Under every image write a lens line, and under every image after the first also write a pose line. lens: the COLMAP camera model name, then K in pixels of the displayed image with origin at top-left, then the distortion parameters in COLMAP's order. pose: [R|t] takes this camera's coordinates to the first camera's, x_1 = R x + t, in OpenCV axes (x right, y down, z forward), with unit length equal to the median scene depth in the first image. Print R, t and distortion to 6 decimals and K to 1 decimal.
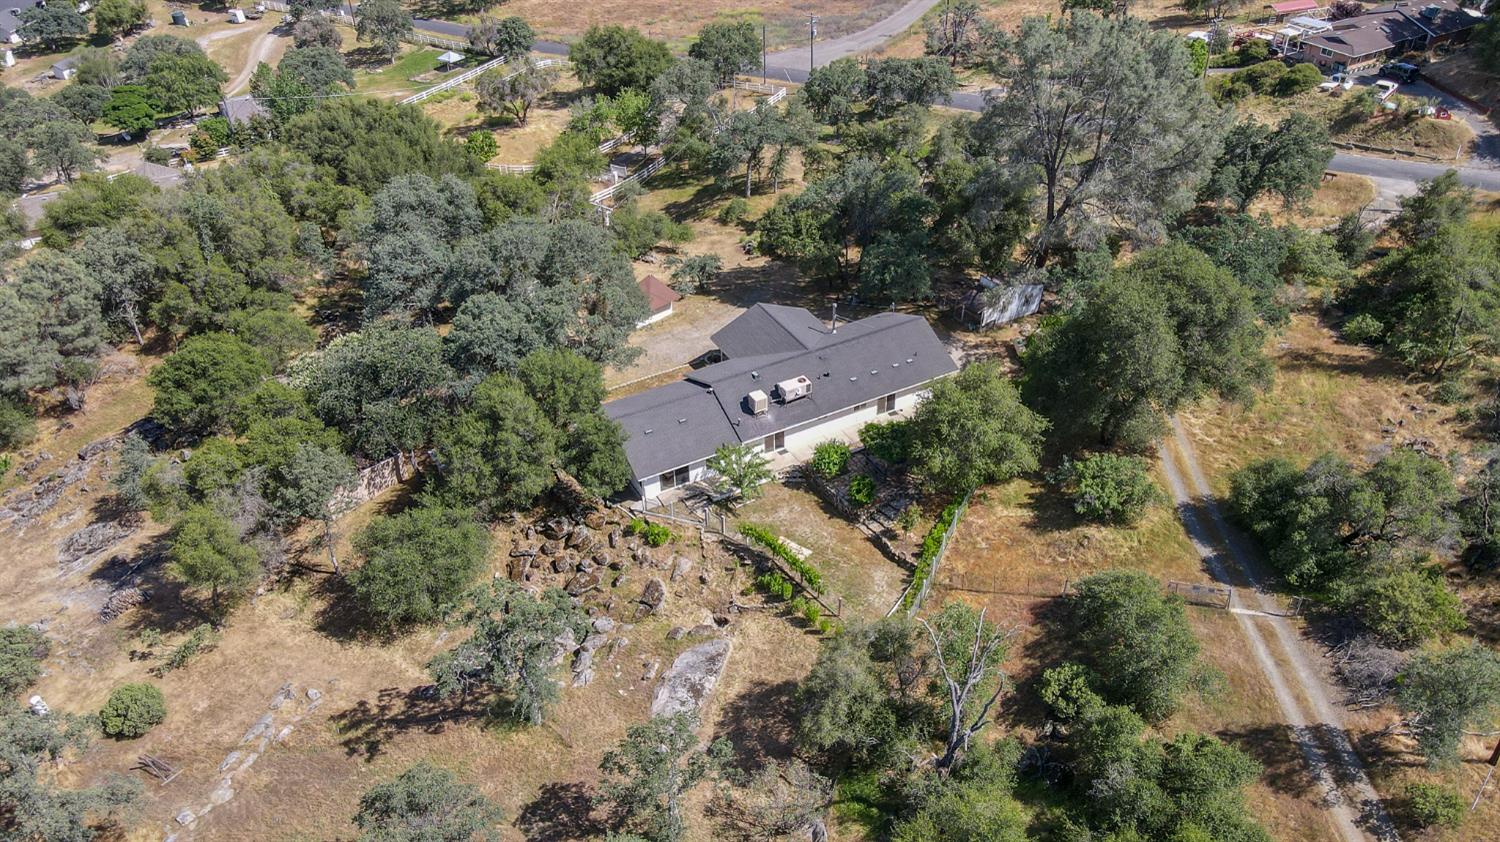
lens RADIAL K [[1110.4, 0, 750.0], [0, 1110.4, 421.0], [0, 0, 1]] dist [-0.011224, 0.074688]
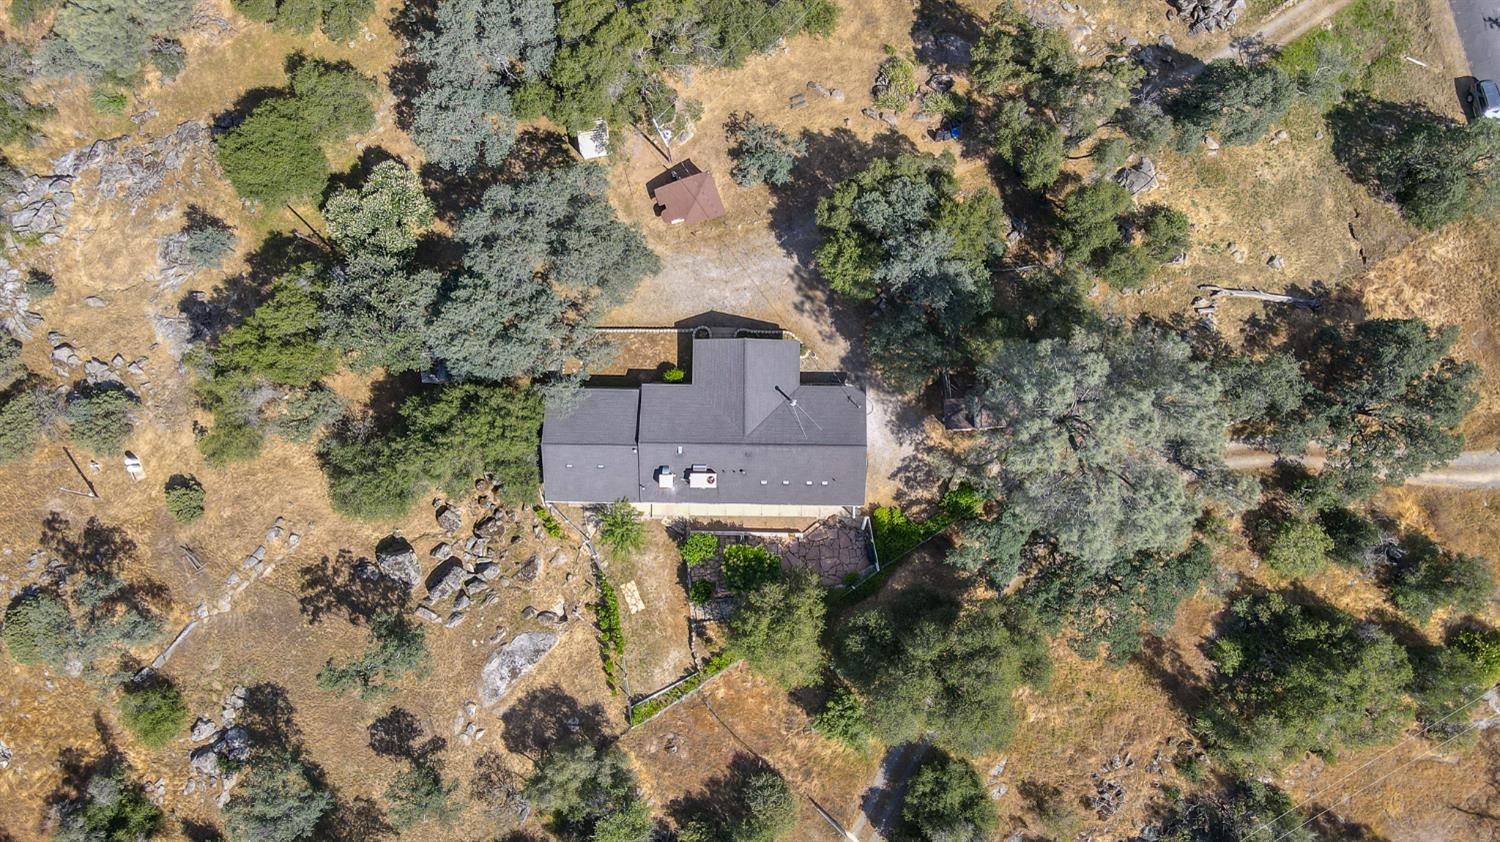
lens RADIAL K [[1110.4, 0, 750.0], [0, 1110.4, 421.0], [0, 0, 1]] dist [-0.011224, 0.074688]
pose [[0.874313, 0.485359, 0.002143, 0.053690], [-0.285612, 0.510914, 0.810798, -1.085419], [0.392433, -0.709503, 0.585322, 0.433213]]
